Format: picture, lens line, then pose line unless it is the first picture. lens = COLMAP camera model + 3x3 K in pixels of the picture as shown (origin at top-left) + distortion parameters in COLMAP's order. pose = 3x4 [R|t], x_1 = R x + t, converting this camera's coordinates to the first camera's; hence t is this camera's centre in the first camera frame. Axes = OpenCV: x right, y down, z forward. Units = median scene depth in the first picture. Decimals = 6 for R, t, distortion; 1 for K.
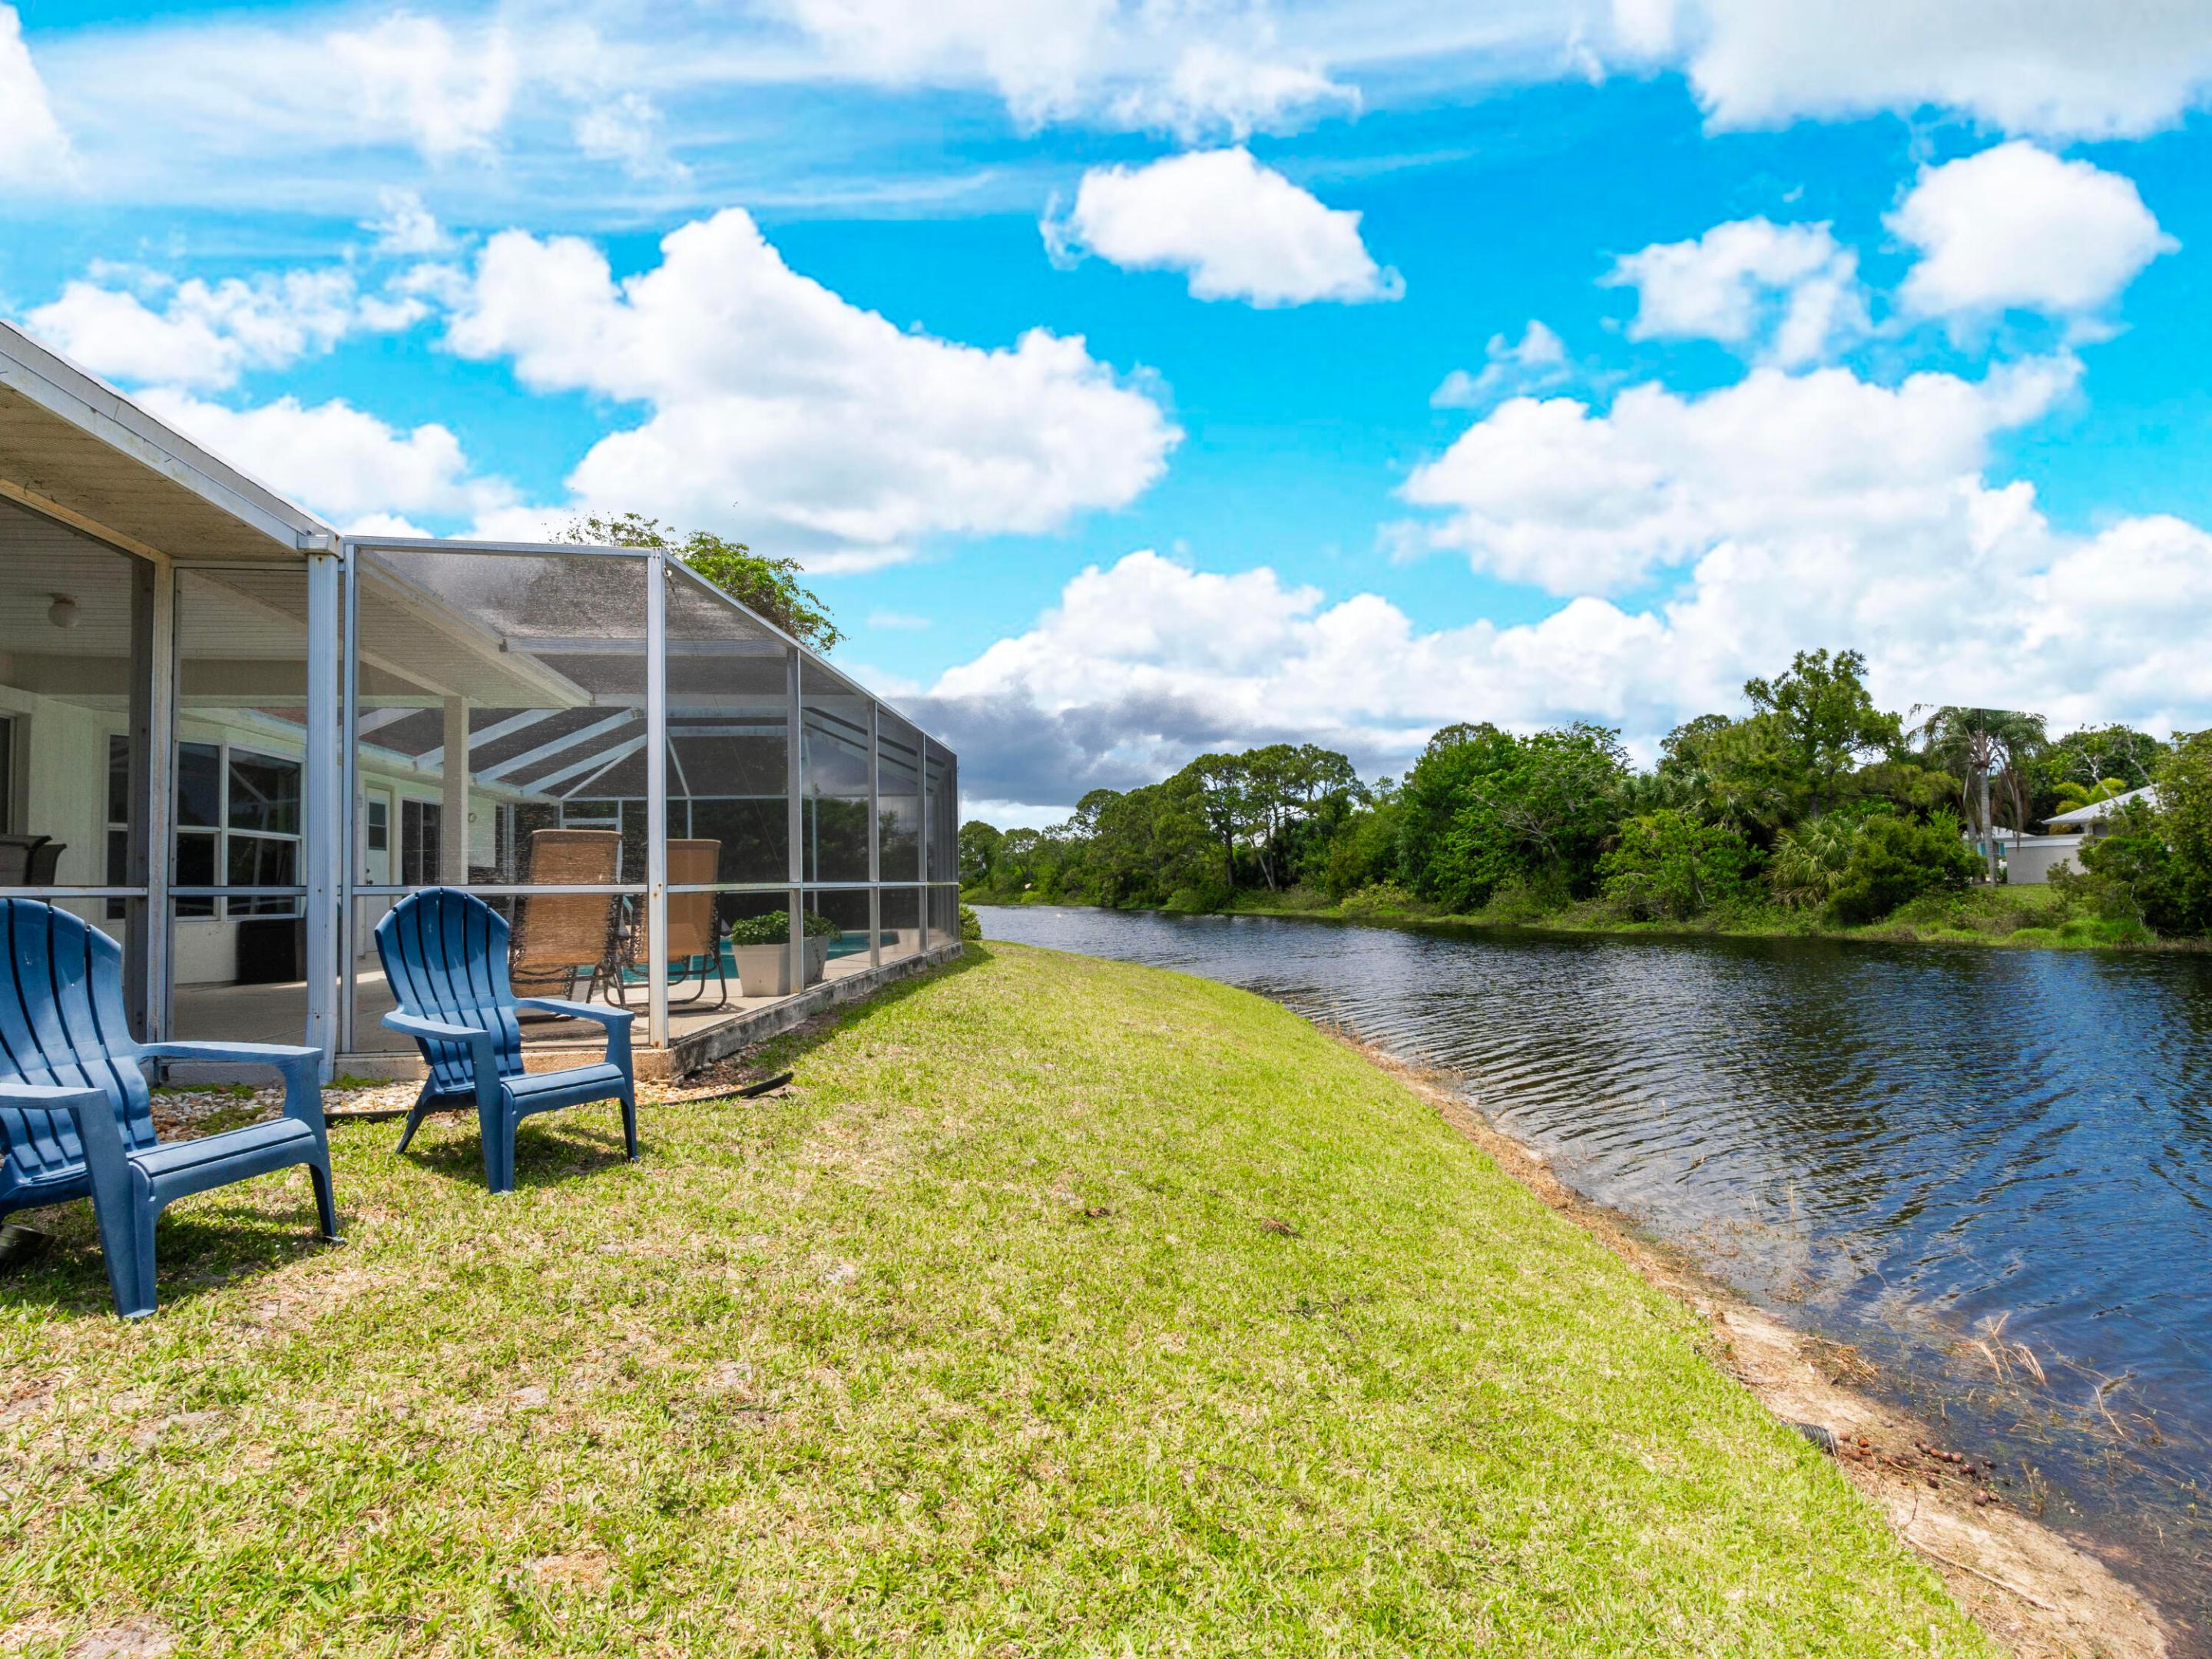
lens RADIAL K [[1169.0, 0, 1106.0], [0, 1169.0, 829.5], [0, 0, 1]] dist [0.000329, 0.000203]
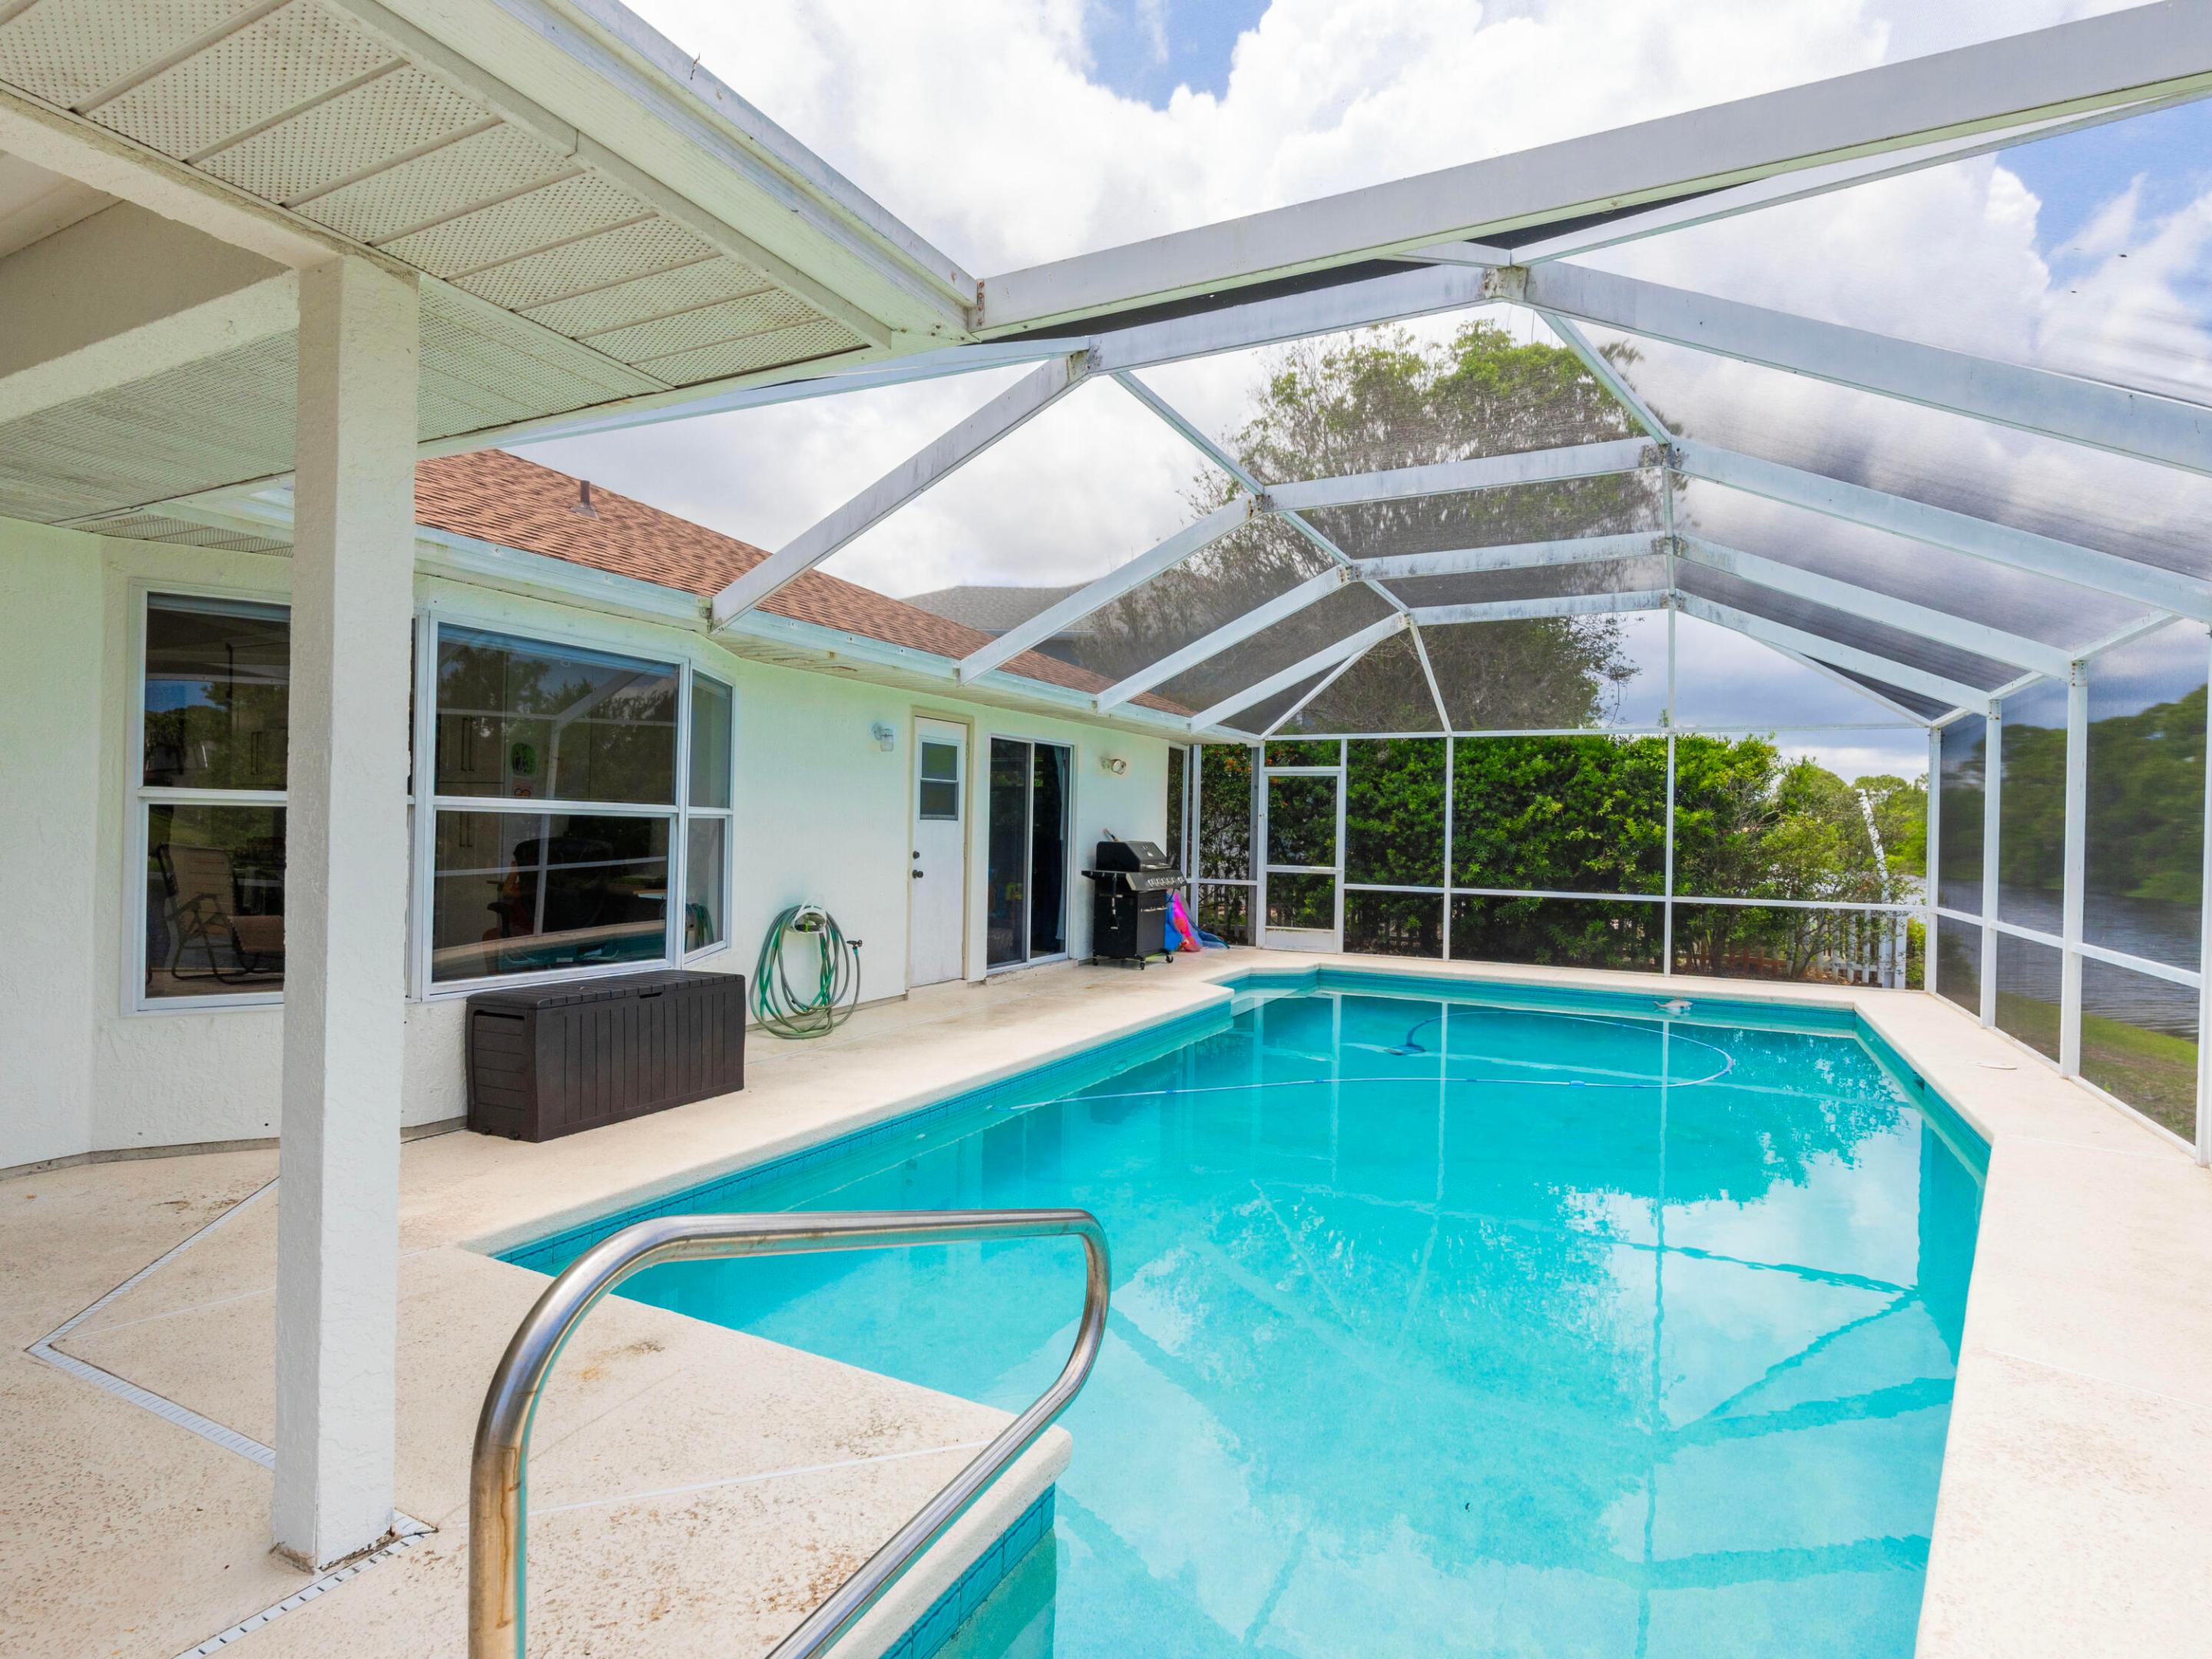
lens RADIAL K [[1153.0, 0, 1106.0], [0, 1153.0, 829.5], [0, 0, 1]] dist [0.000491, 0.000198]
pose [[0.797388, 0.040865, -0.602081, -0.082477], [-0.010678, 0.998504, 0.053631, -0.004811], [0.603372, -0.036336, 0.796631, 0.249598]]
